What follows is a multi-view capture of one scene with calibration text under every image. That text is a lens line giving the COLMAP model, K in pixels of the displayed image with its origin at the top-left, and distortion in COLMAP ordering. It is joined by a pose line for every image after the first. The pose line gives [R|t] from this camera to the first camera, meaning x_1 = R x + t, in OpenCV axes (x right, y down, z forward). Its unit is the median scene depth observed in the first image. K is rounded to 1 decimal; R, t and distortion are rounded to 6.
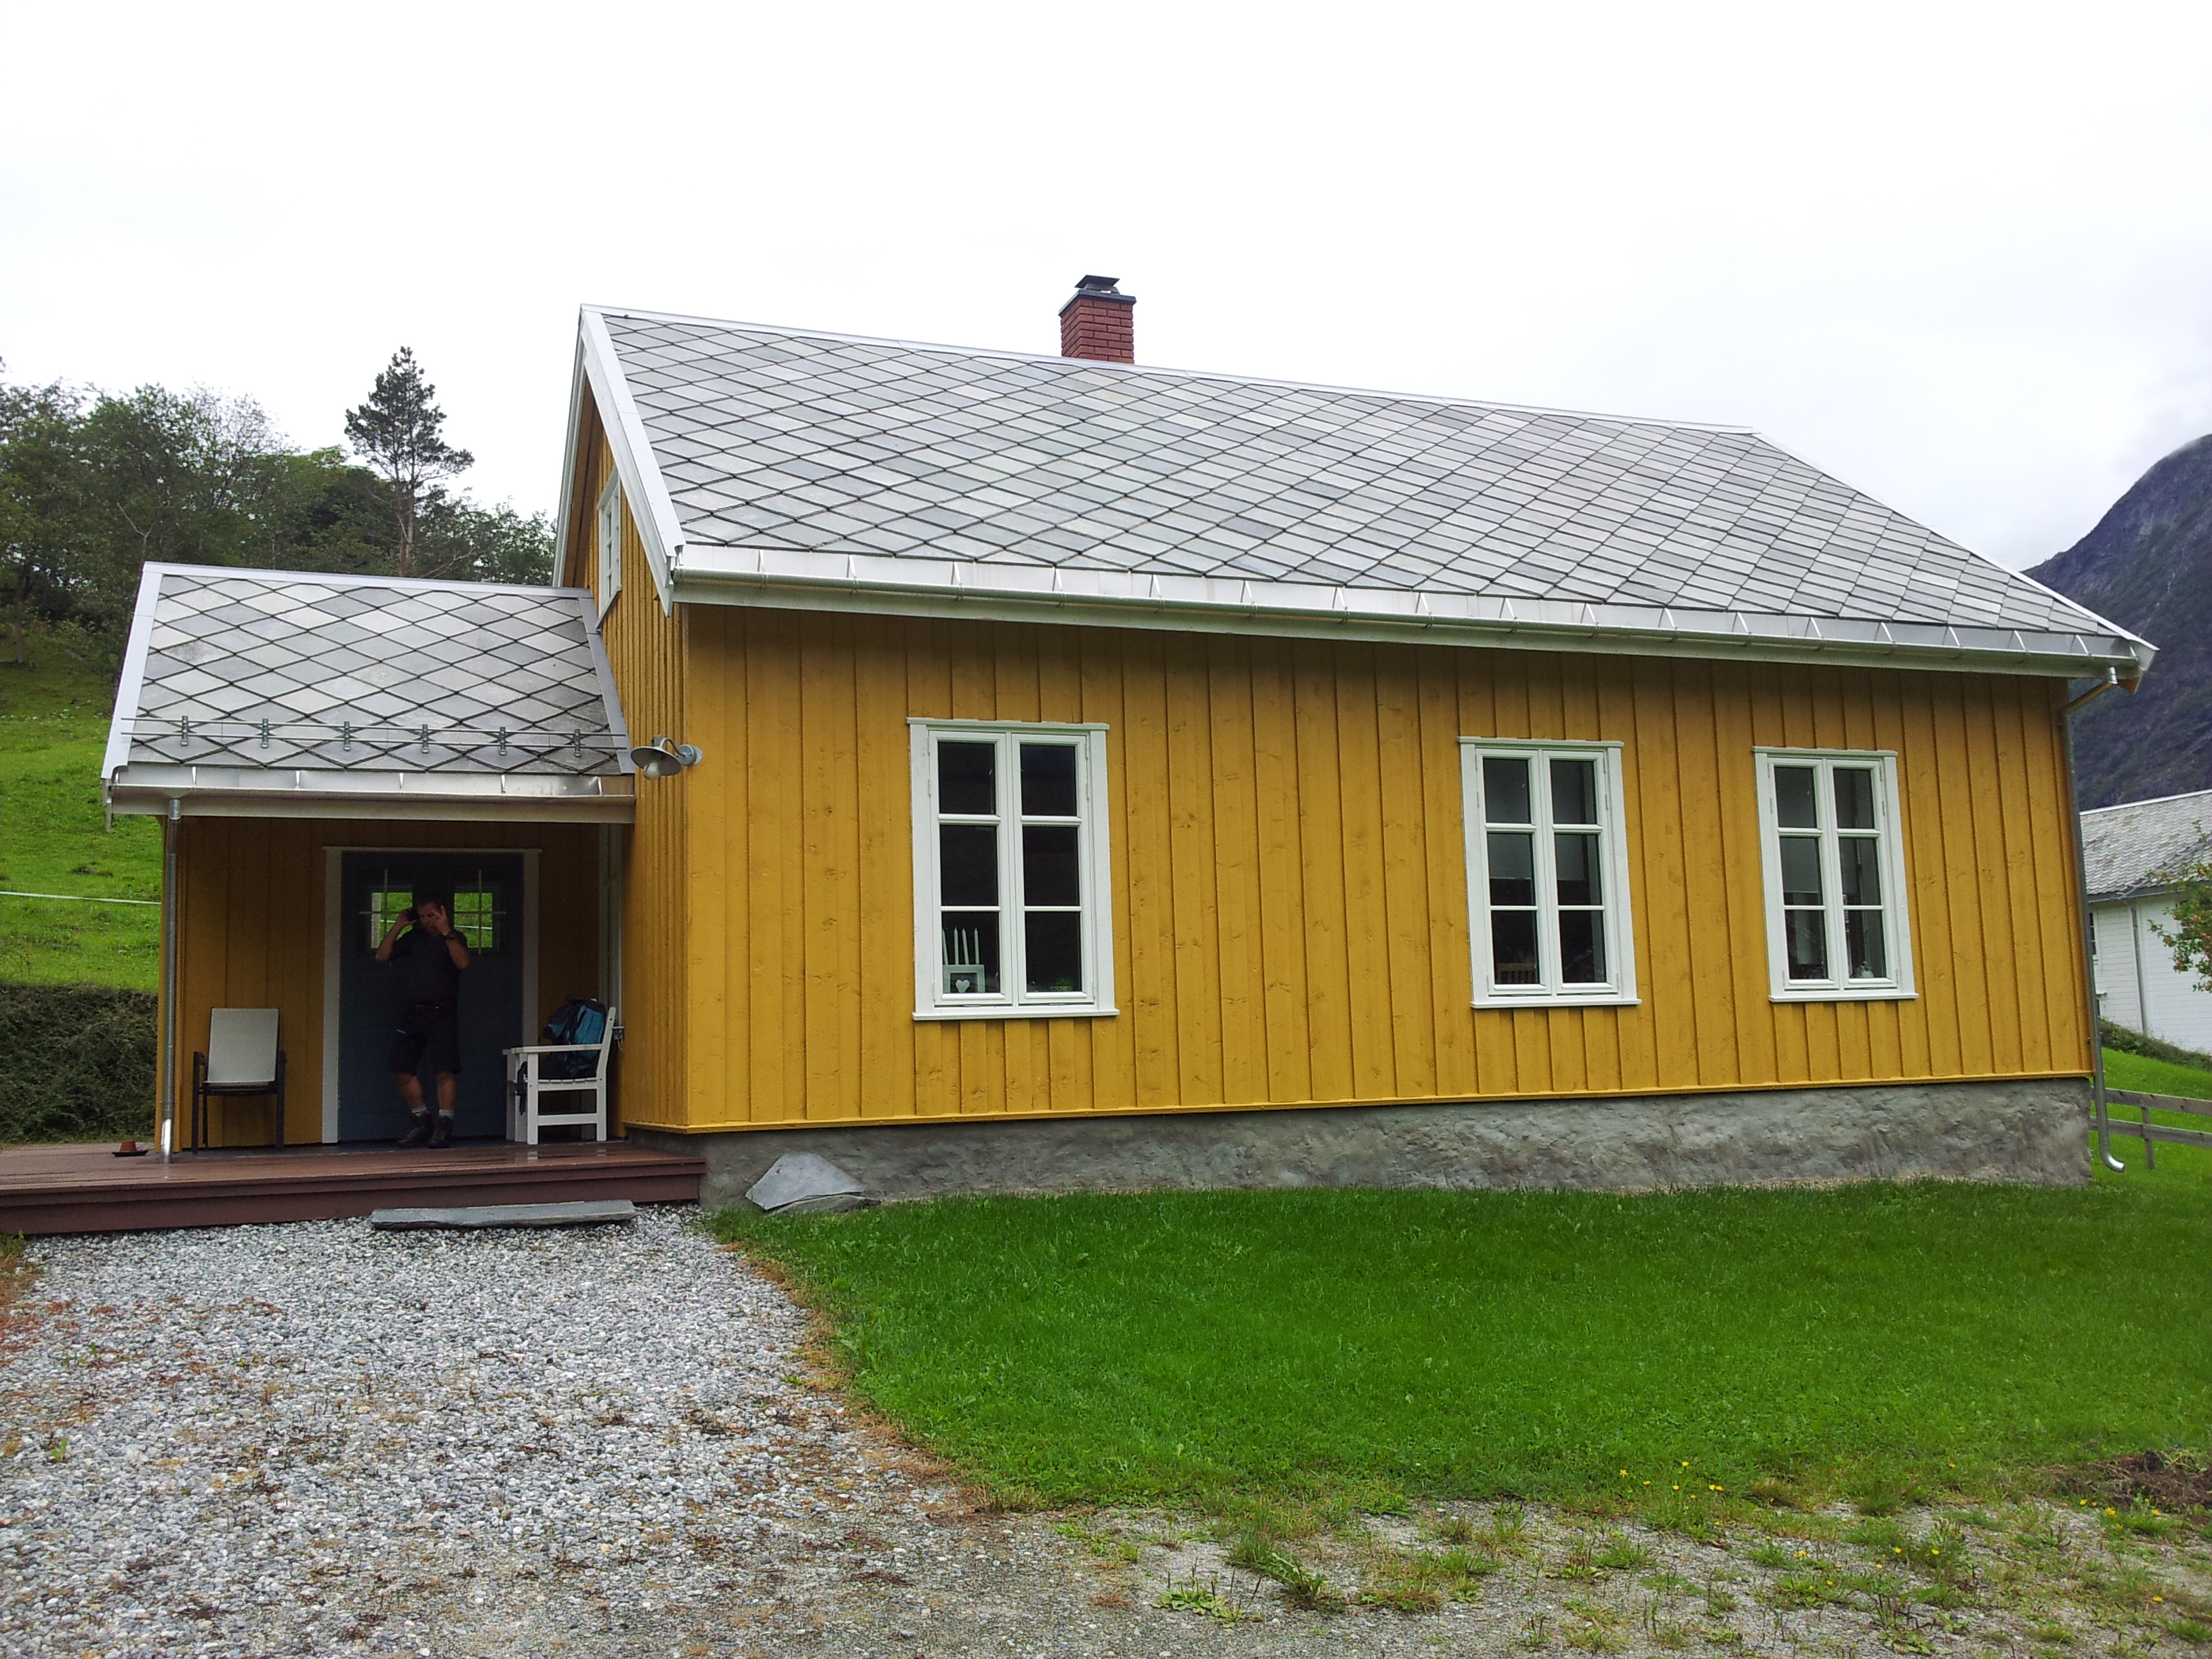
lens RADIAL K [[1966.9, 0, 1106.0], [0, 1966.9, 829.5], [0, 0, 1]] dist [0.078528, -0.211508]
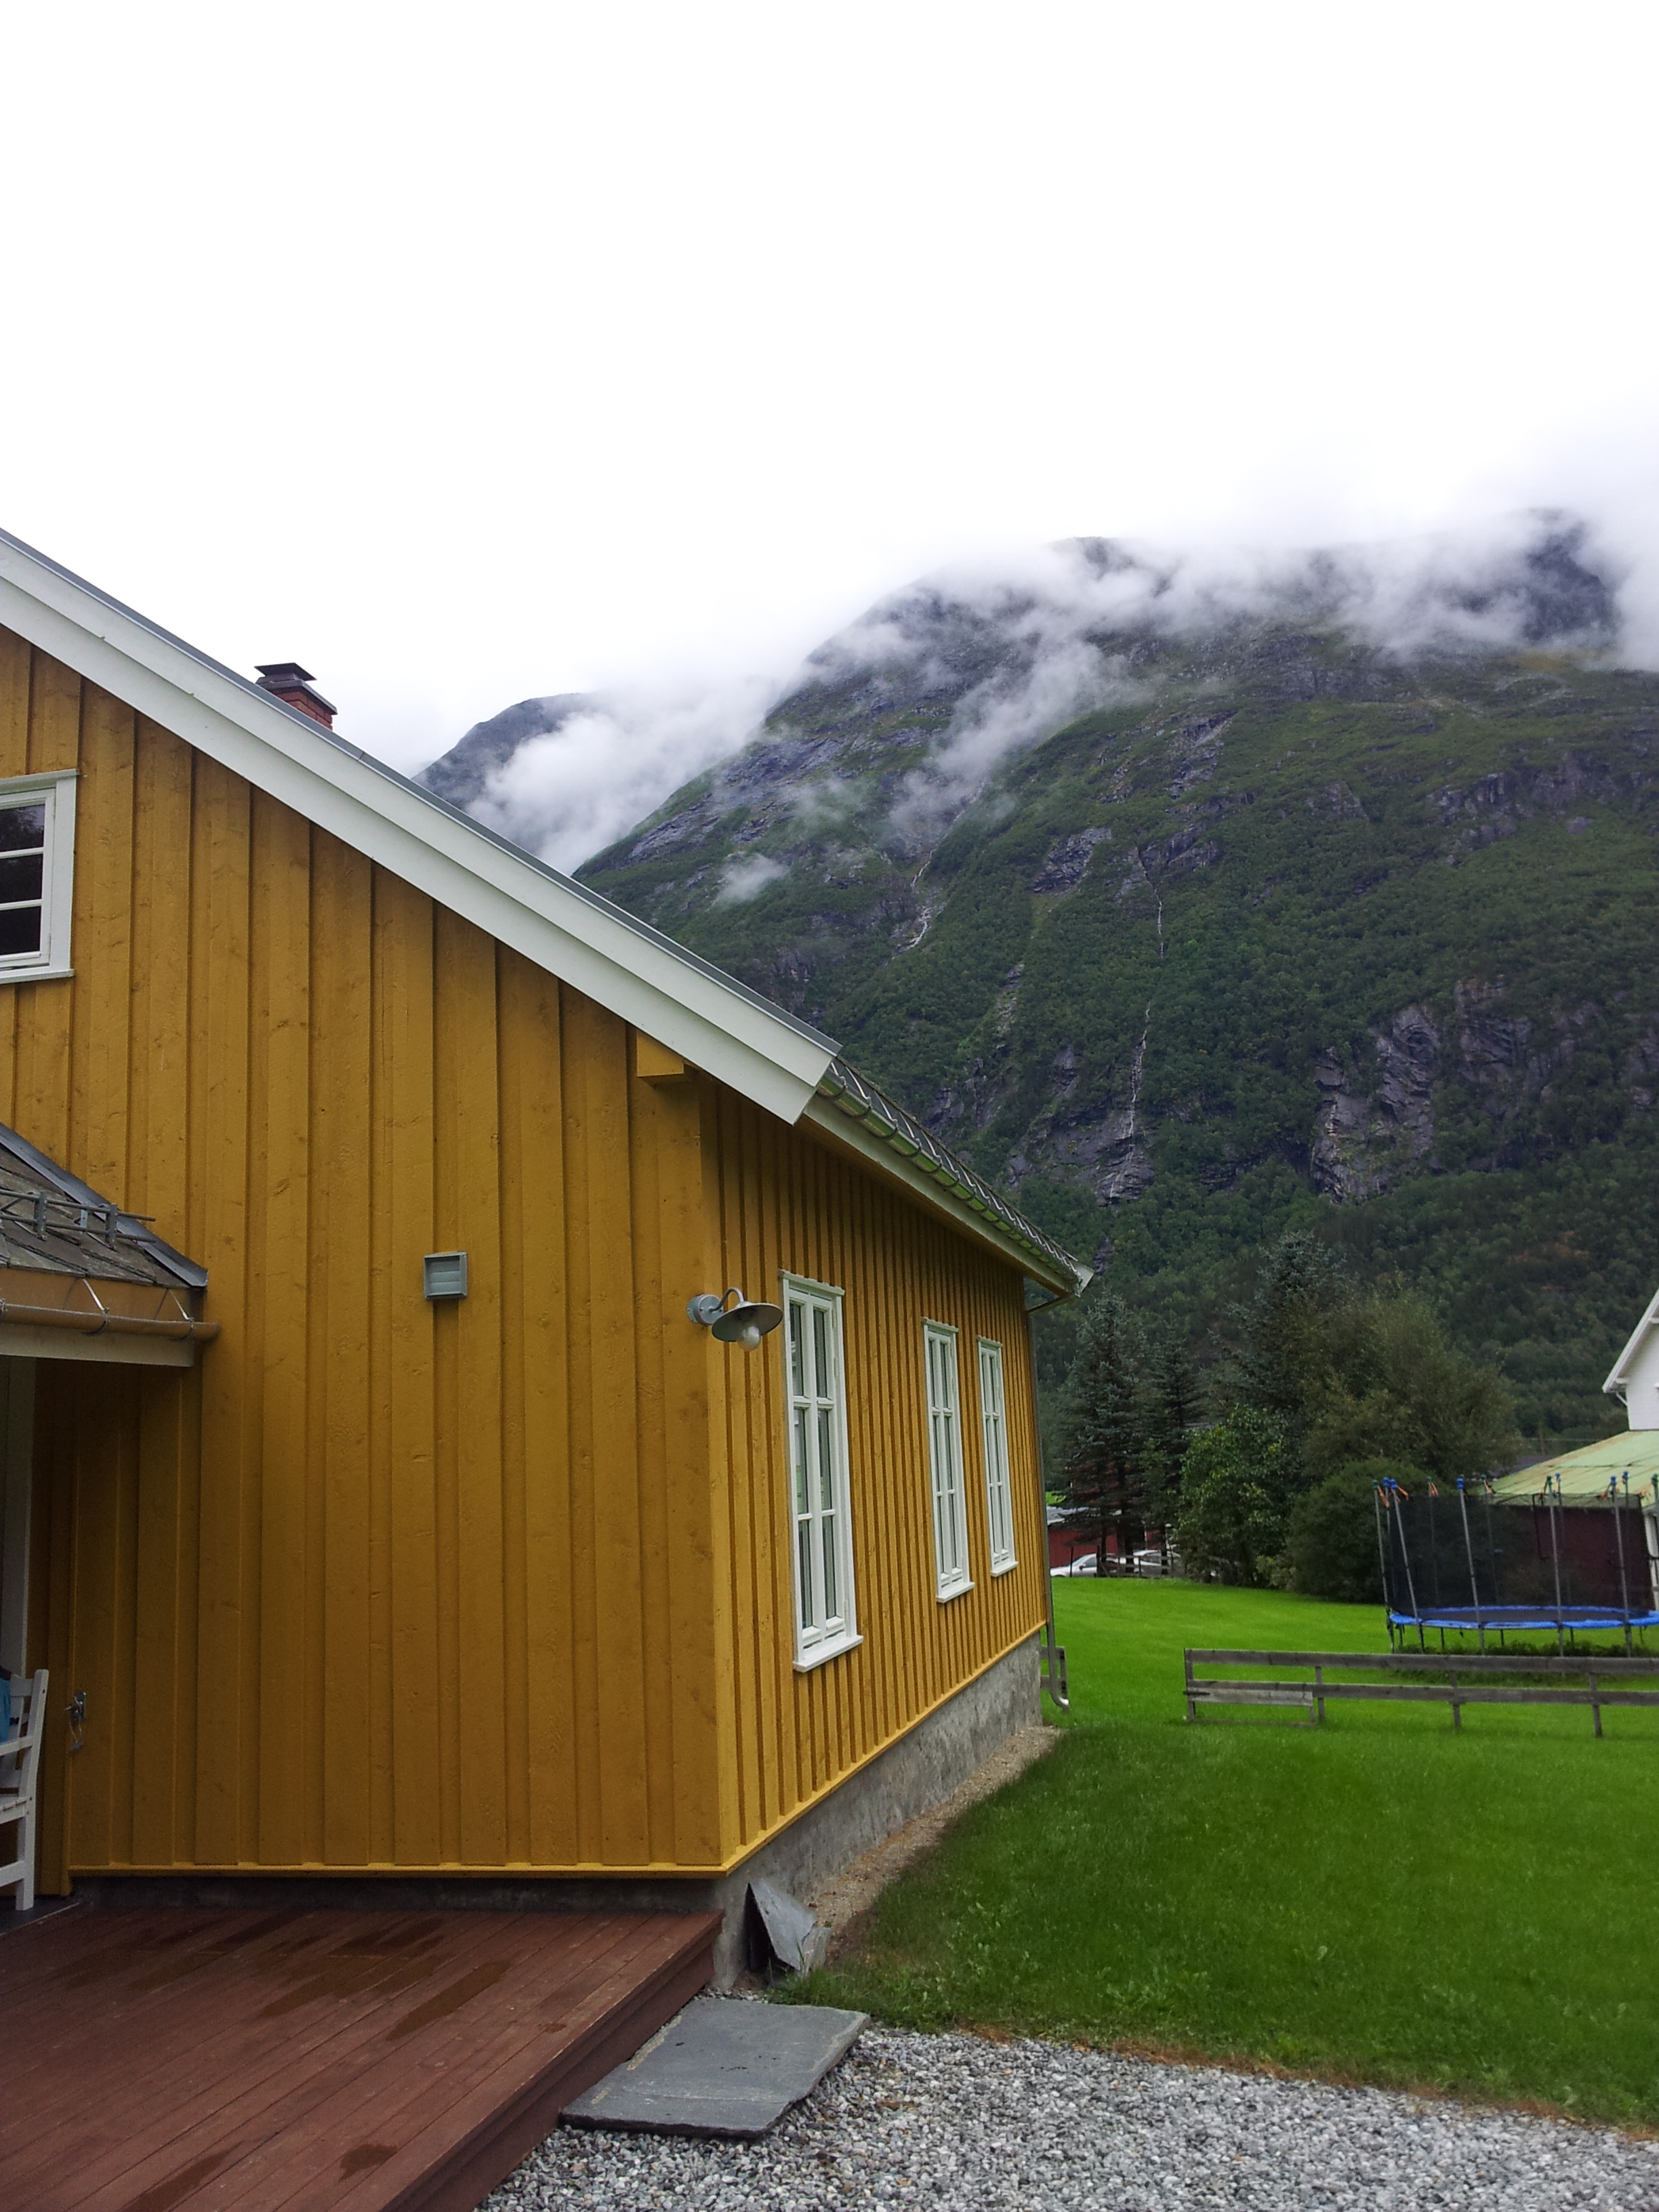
lens RADIAL K [[1965.5, 0, 829.5], [0, 1965.5, 1106.0], [0, 0, 1]] dist [0.004362, -0.000695]
pose [[0.557553, 0.151044, 0.816284, -0.704534], [-0.071668, 0.988395, -0.133940, -0.017324], [-0.827042, 0.016177, 0.561908, 0.531567]]
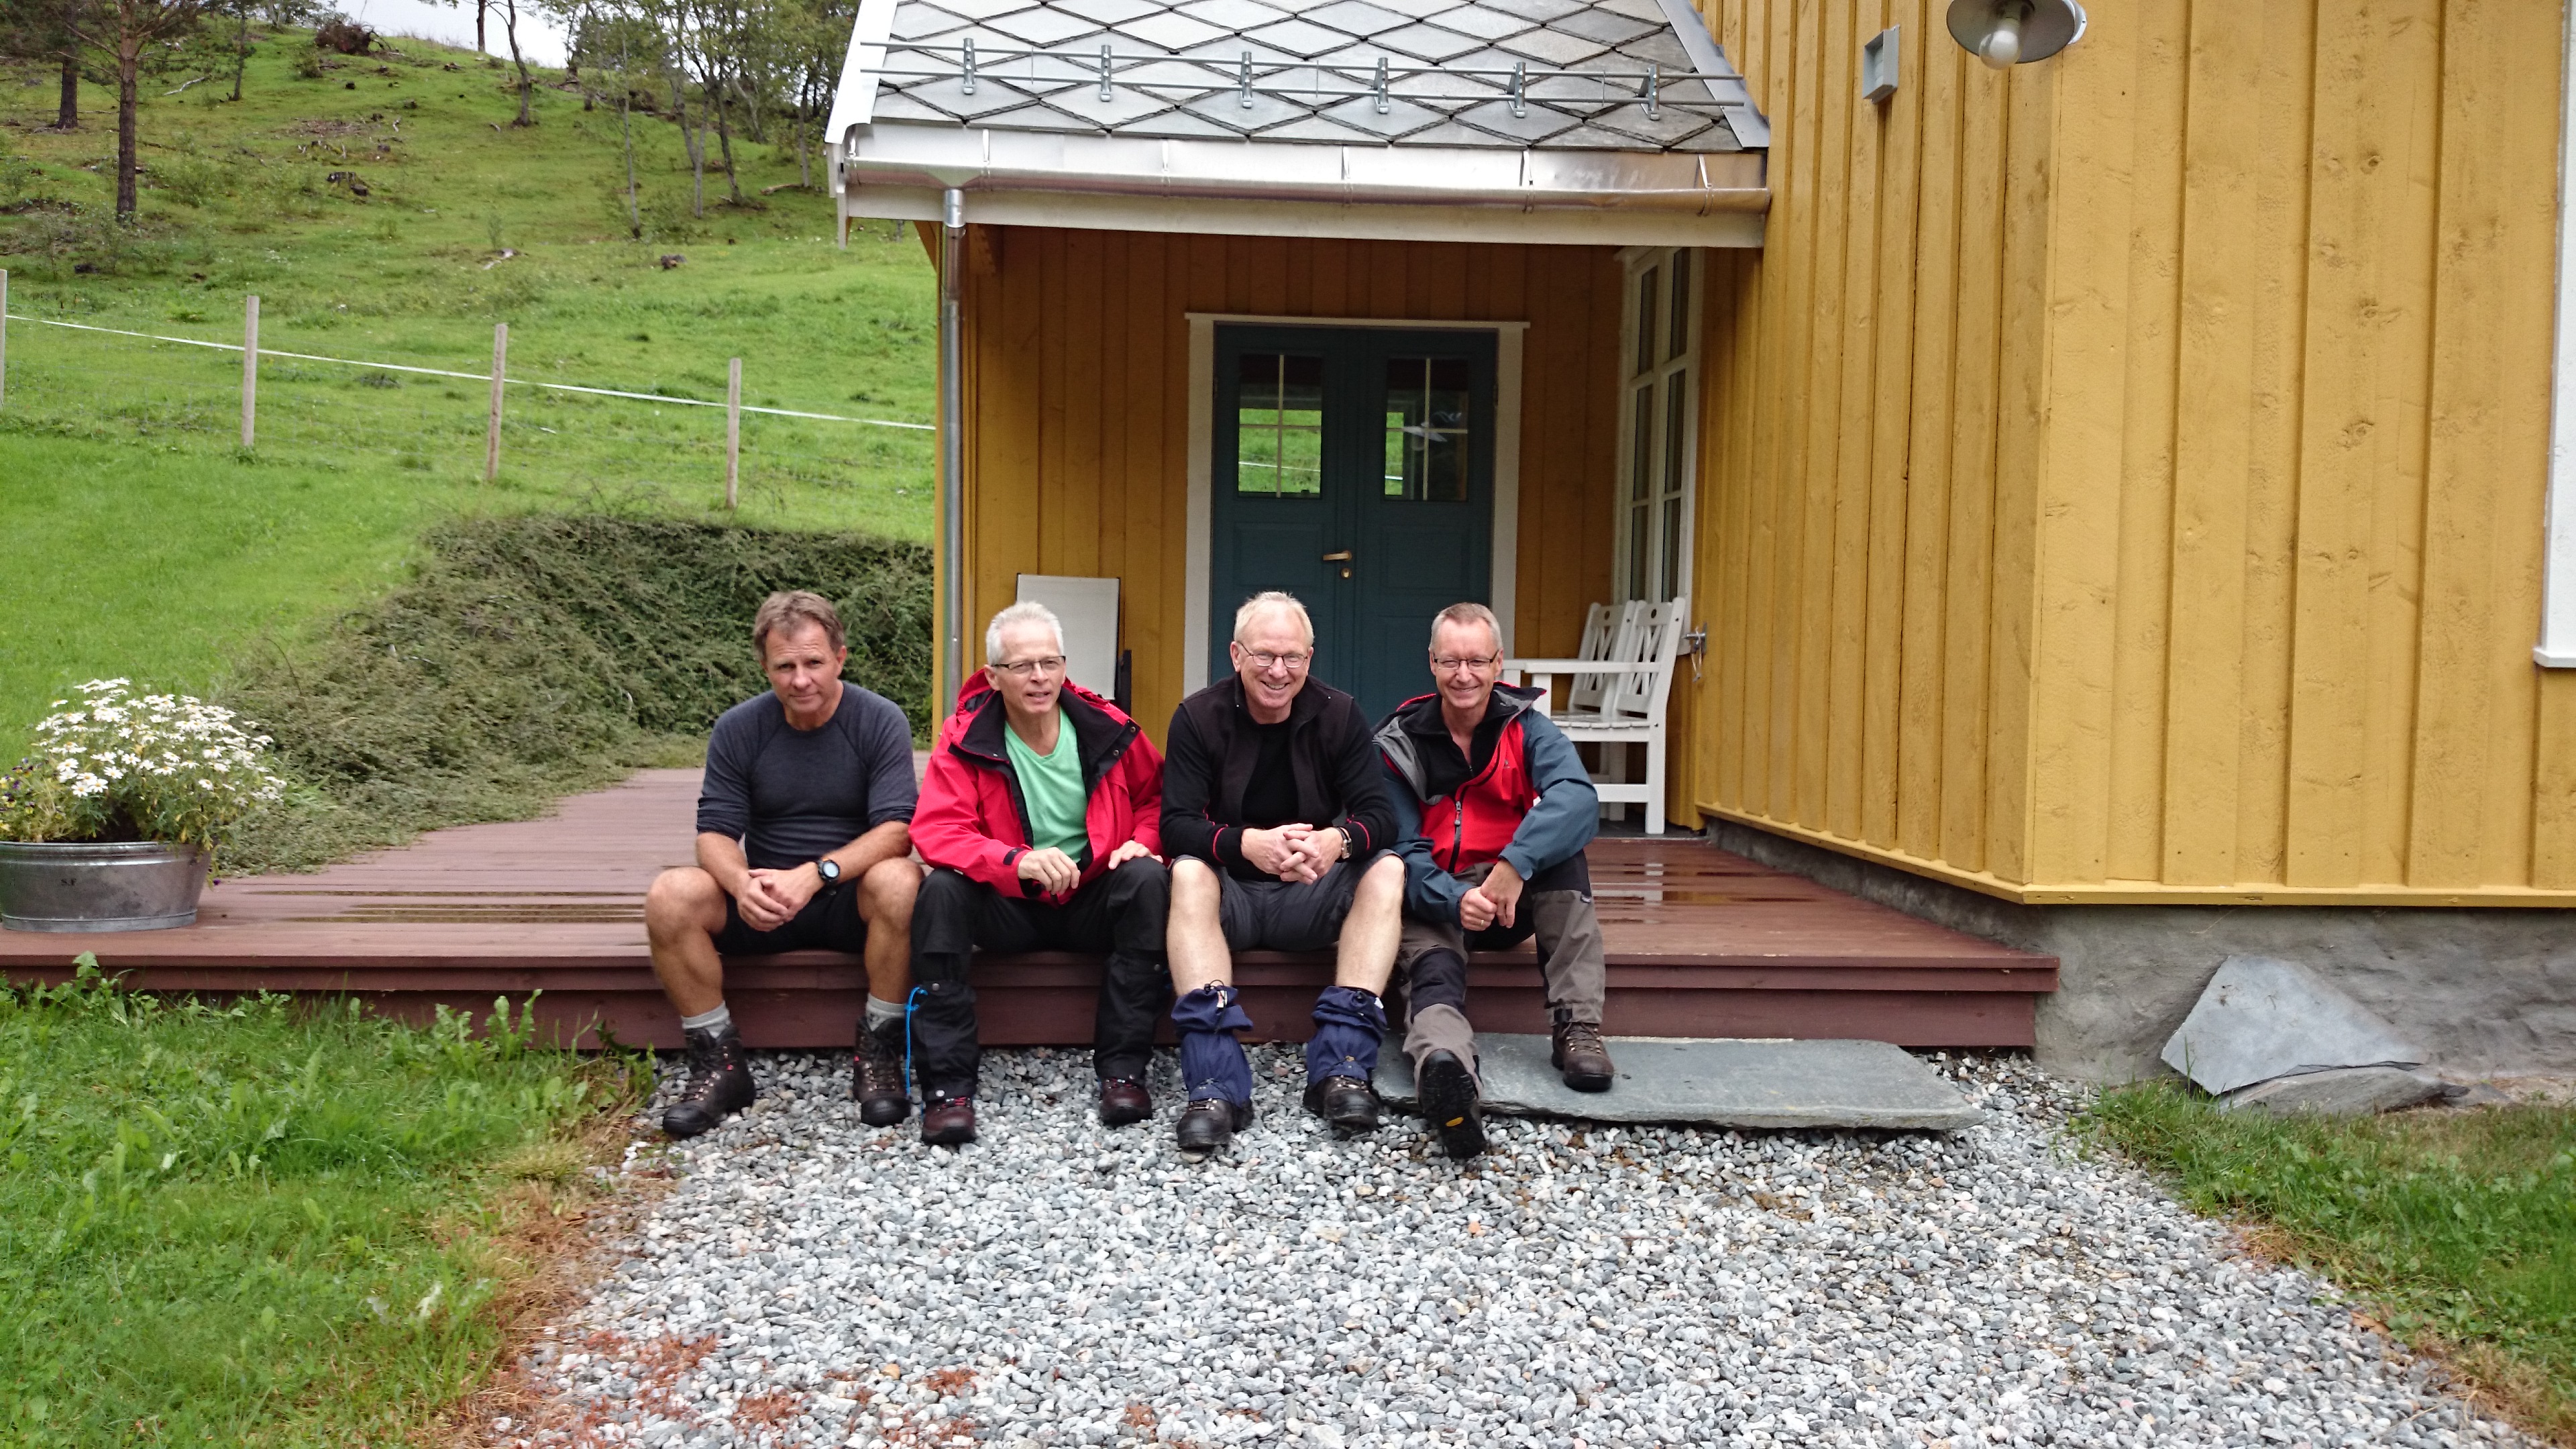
lens RADIAL K [[2029.1, 0, 1288.0], [0, 2029.1, 724.5], [0, 0, 1]] dist [0.226781, -0.424834]
pose [[0.959462, 0.056545, -0.276106, -0.219332], [-0.012343, 0.987157, 0.159273, 0.038706], [0.281566, -0.149409, 0.947838, 0.470561]]
